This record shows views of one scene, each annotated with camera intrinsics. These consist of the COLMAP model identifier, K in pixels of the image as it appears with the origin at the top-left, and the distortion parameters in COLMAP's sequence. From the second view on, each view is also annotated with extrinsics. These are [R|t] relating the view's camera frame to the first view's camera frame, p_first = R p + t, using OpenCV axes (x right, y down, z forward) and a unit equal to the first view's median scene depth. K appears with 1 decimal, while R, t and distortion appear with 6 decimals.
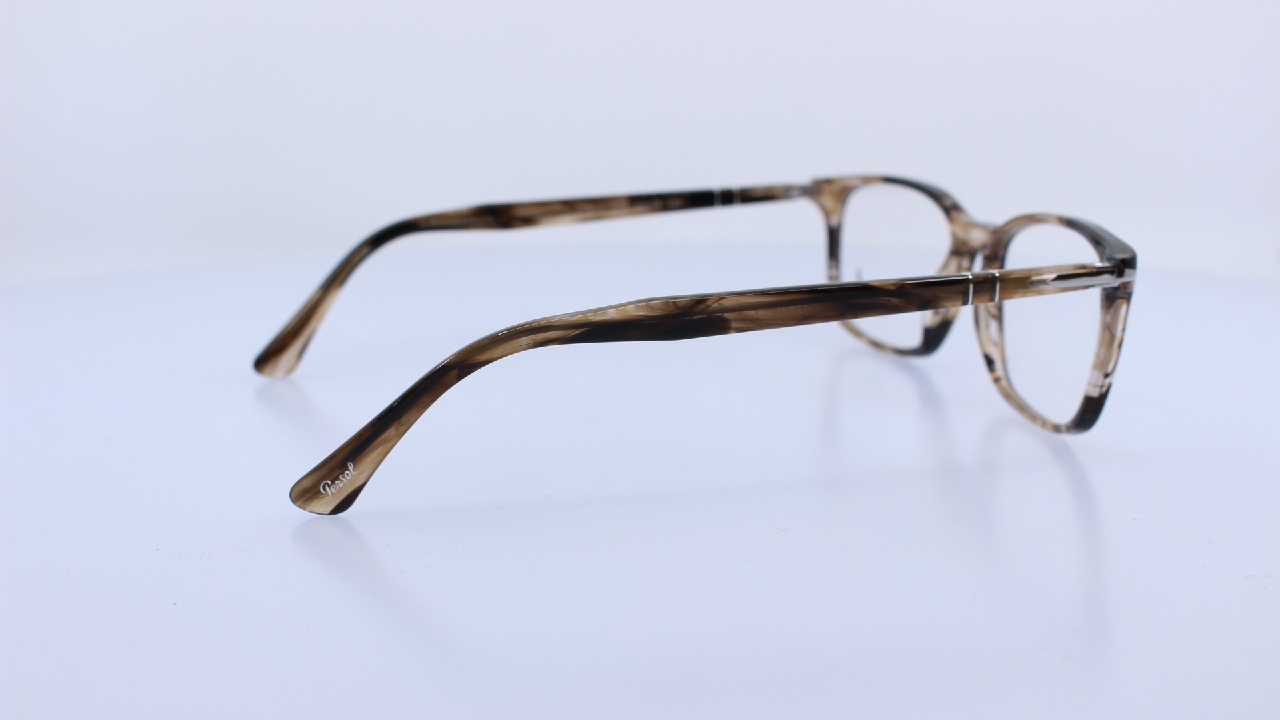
lens RADIAL K [[1673.6, 0, 642.1], [0, 1673.6, 365.8], [0, 0, 1]] dist [-0.075751, 0.000000]
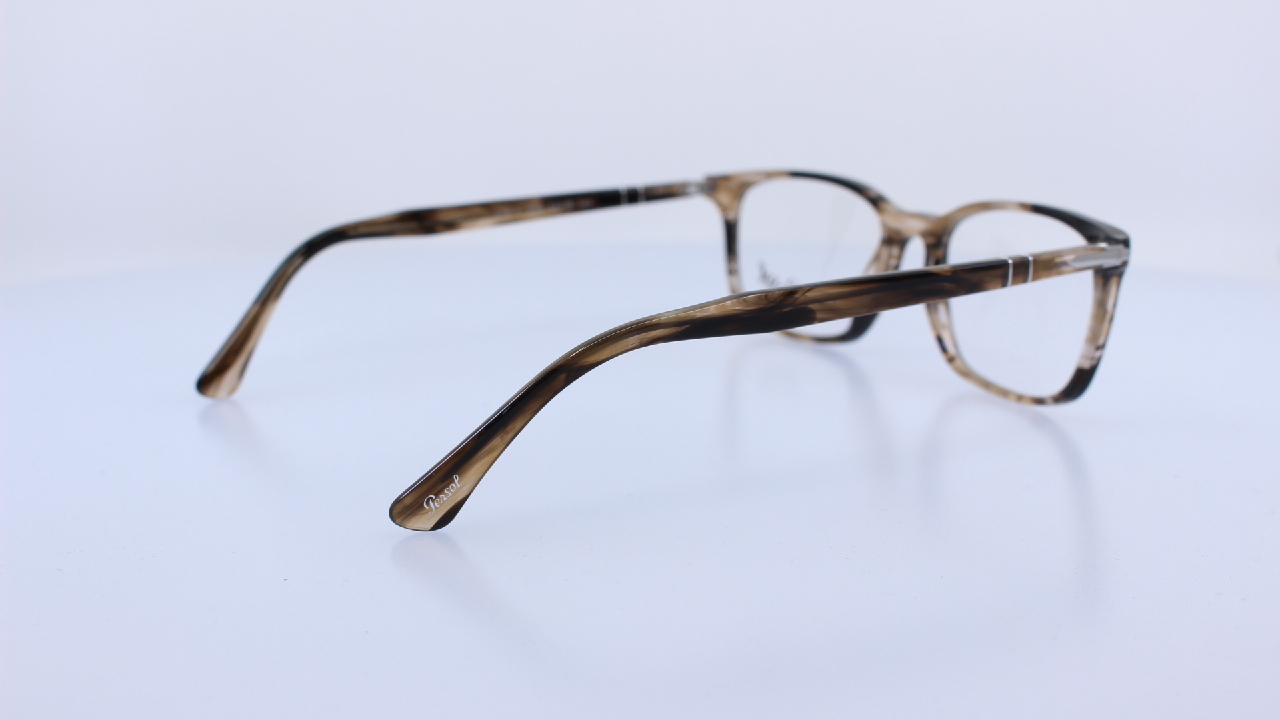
lens RADIAL K [[1673.6, 0, 645.0], [0, 1673.6, 364.9], [0, 0, 1]] dist [-0.075751, 0.000000]
pose [[0.966141, -0.053035, 0.252504, -0.274589], [0.053655, 0.998550, 0.004434, -0.003810], [-0.252373, 0.009265, 0.967586, 0.027083]]
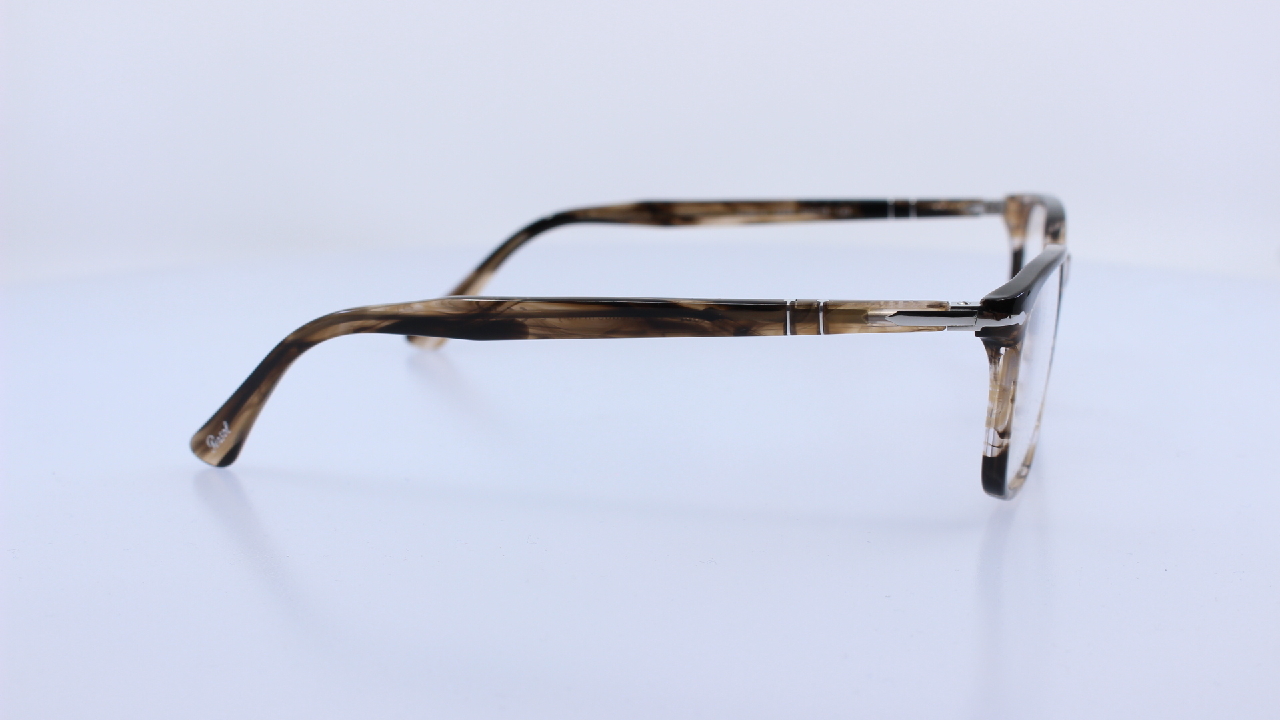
lens RADIAL K [[1673.6, 0, 642.3], [0, 1673.6, 353.4], [0, 0, 1]] dist [-0.075751, 0.000000]
pose [[0.869532, 0.101434, -0.483348, 0.521939], [-0.103187, 0.994395, 0.023050, -0.036001], [0.482977, 0.029833, 0.875125, 0.149810]]
